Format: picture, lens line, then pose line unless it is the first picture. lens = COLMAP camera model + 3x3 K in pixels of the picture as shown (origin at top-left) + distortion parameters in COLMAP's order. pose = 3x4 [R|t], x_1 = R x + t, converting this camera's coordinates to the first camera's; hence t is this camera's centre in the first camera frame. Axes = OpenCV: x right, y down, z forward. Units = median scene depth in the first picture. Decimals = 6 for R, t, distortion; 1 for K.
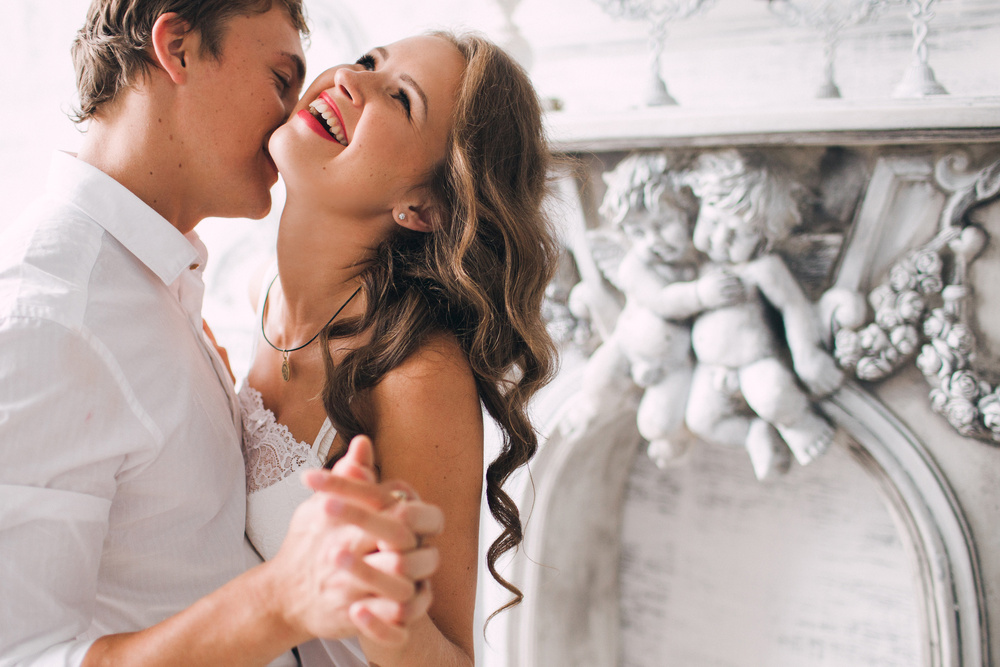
lens RADIAL K [[1192.3, 0, 465.0], [0, 1192.3, 365.7], [0, 0, 1]] dist [-0.087229, 0.079934]
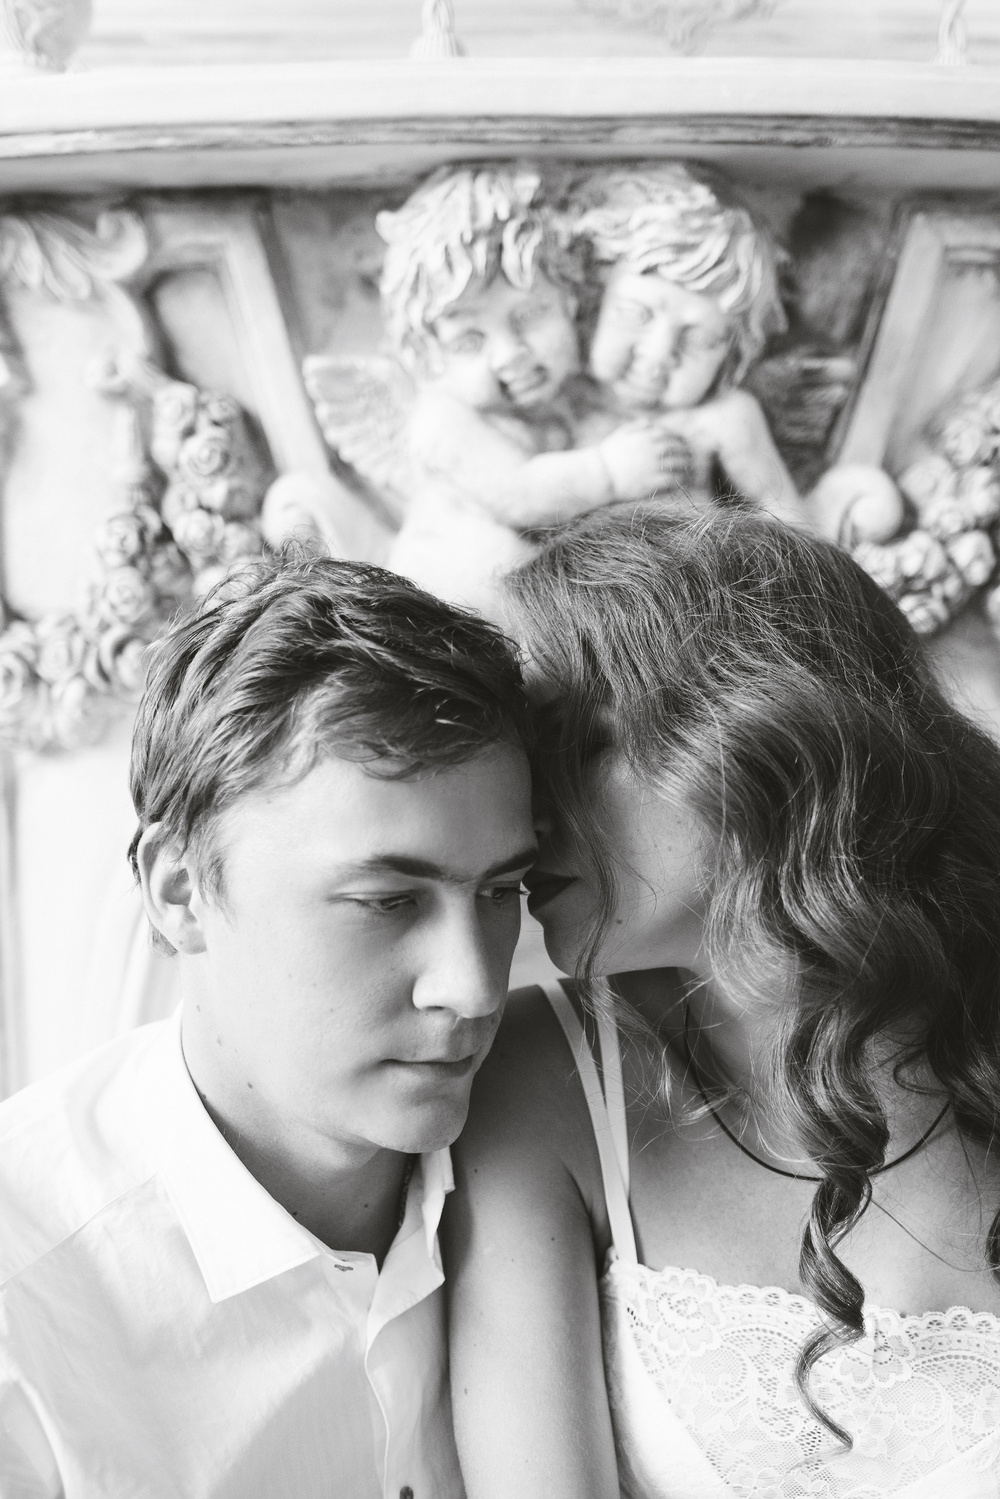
lens RADIAL K [[1813.0, 0, 540.9], [0, 1813.0, 833.4], [0, 0, 1]] dist [-0.092957, 0.100270]
pose [[0.831751, -0.057261, 0.552188, -0.238259], [0.073809, 0.997242, -0.007765, 0.090747], [-0.550221, 0.047215, 0.833683, 0.427100]]
